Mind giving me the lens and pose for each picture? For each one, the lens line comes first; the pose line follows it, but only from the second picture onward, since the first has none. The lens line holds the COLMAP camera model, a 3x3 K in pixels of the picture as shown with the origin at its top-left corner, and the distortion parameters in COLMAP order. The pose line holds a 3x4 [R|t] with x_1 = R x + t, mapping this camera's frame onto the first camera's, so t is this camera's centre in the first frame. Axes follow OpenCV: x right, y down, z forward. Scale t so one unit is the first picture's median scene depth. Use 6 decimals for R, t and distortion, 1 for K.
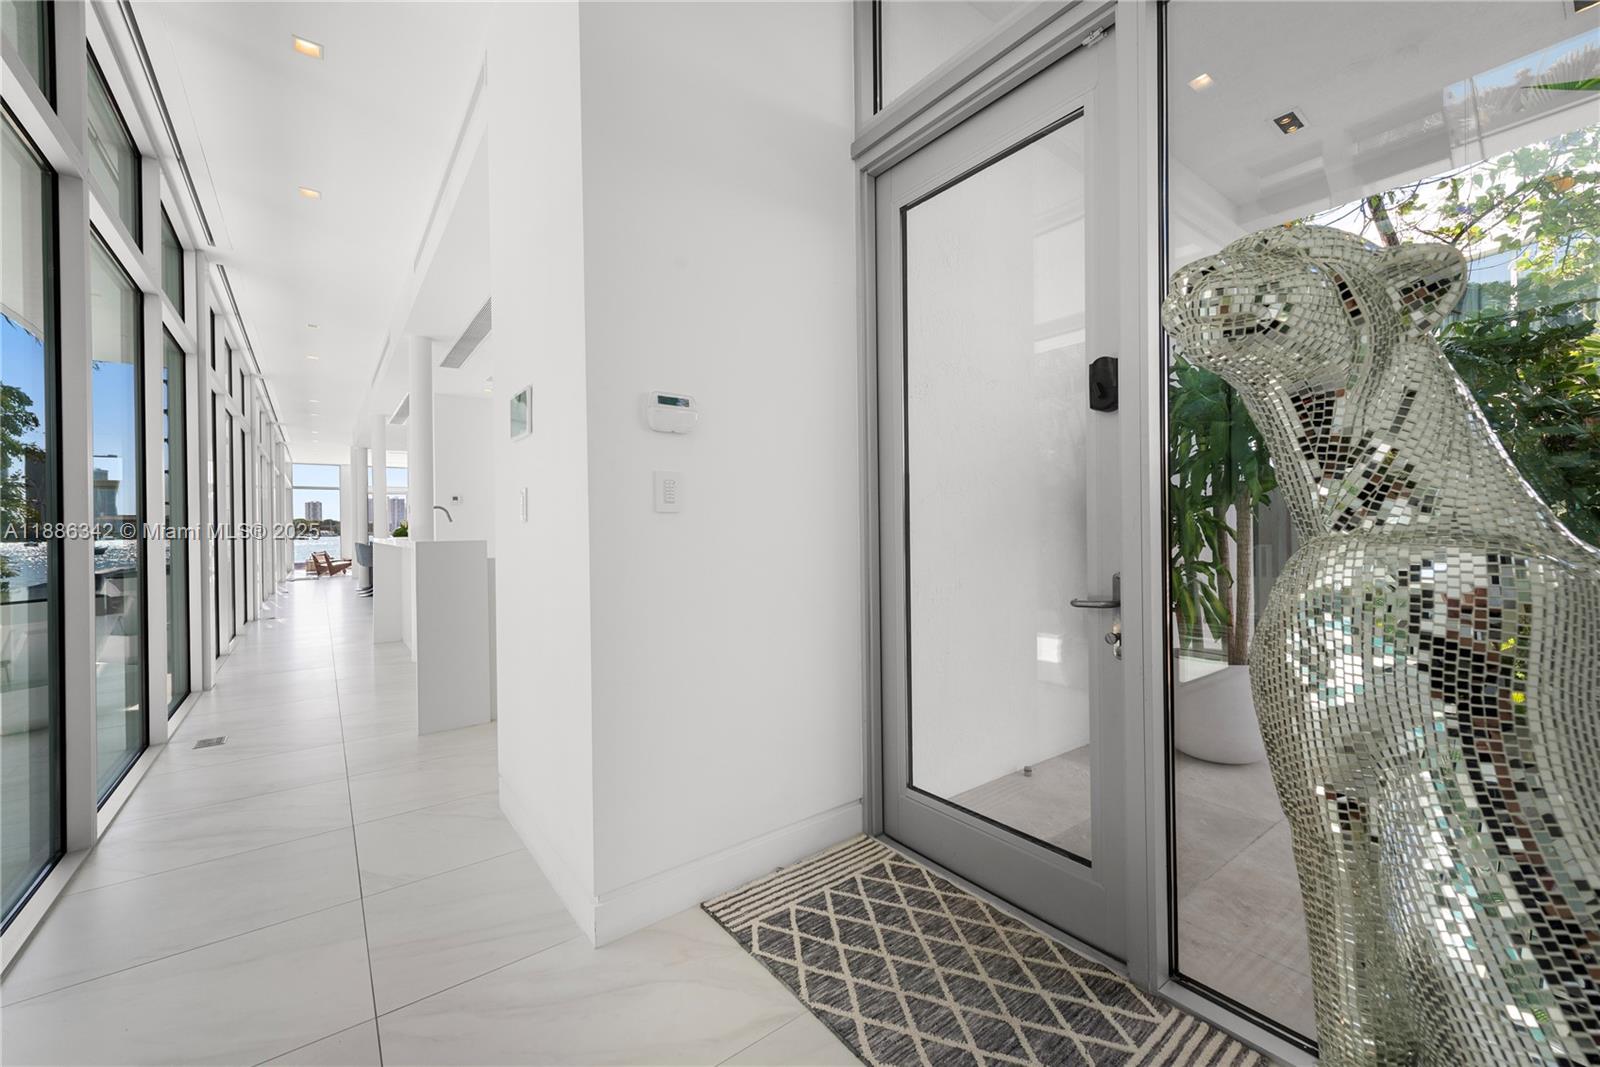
lens RADIAL K [[633.0, 0, 799.6], [0, 633.0, 527.9], [0, 0, 1]] dist [0.001619, -0.000107]
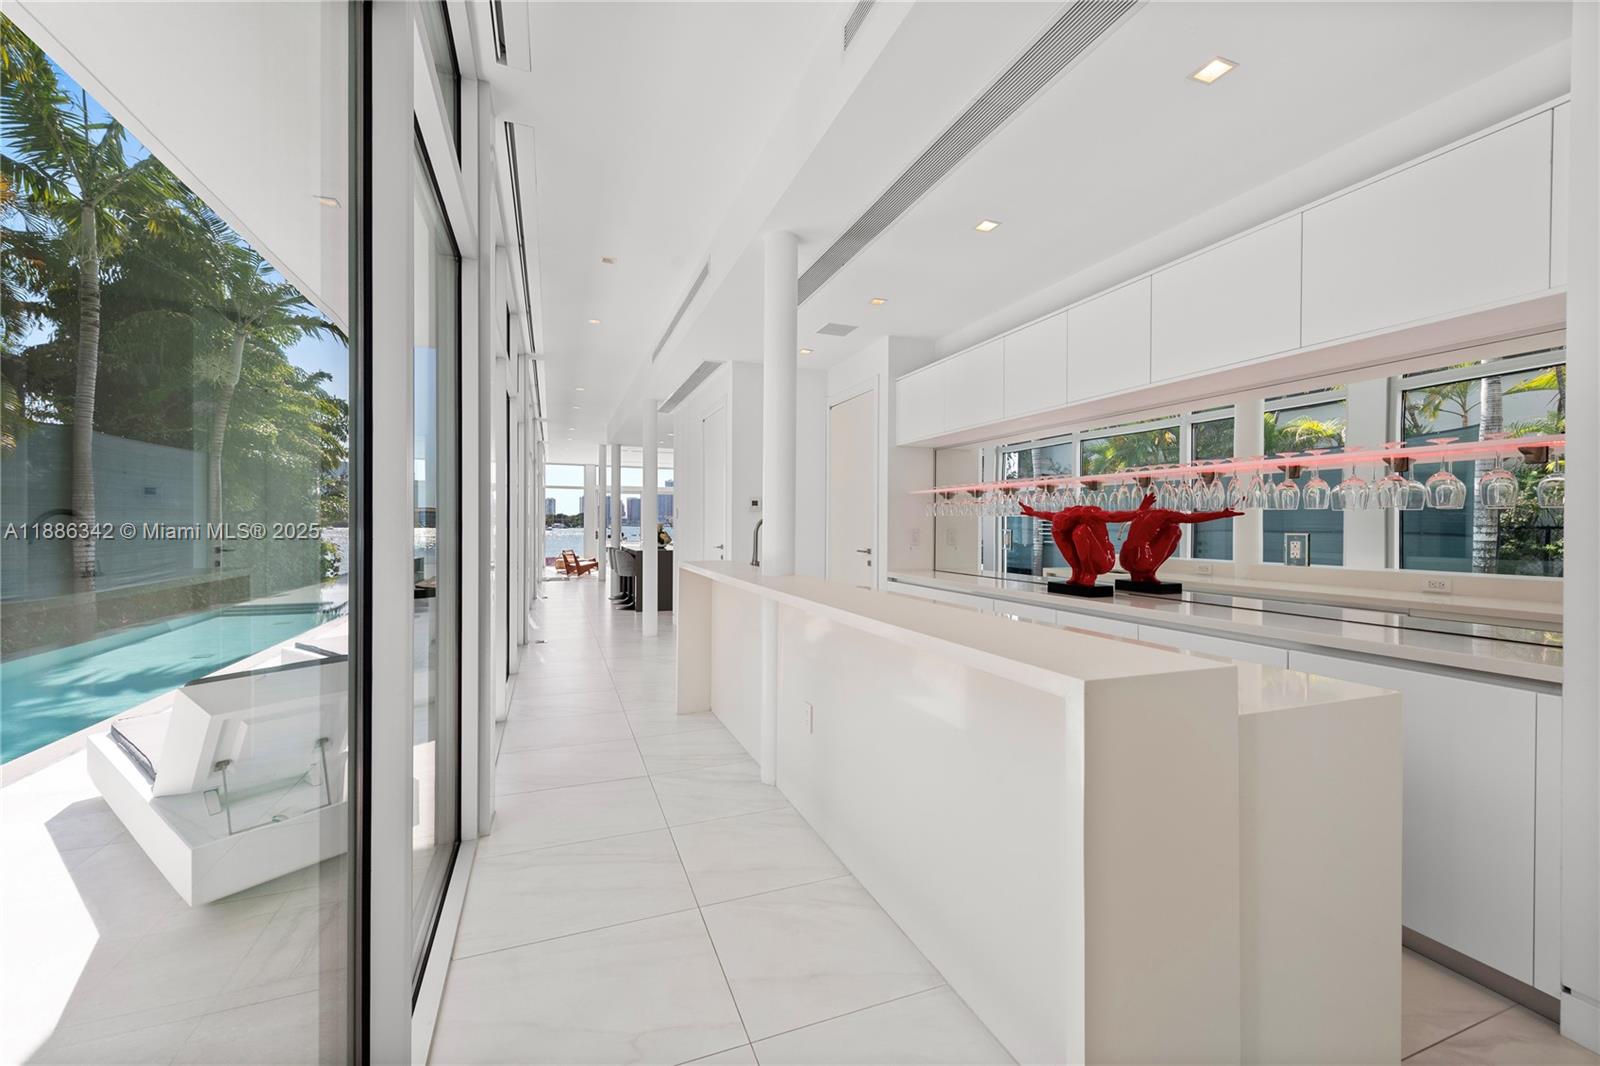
lens RADIAL K [[633.0, 0, 800.6], [0, 633.0, 530.5], [0, 0, 1]] dist [0.001619, -0.000107]
pose [[0.962366, 0.020429, -0.270987, -0.142367], [-0.018718, 0.999785, 0.008897, -0.009945], [0.271111, -0.003489, 0.962542, 0.147135]]
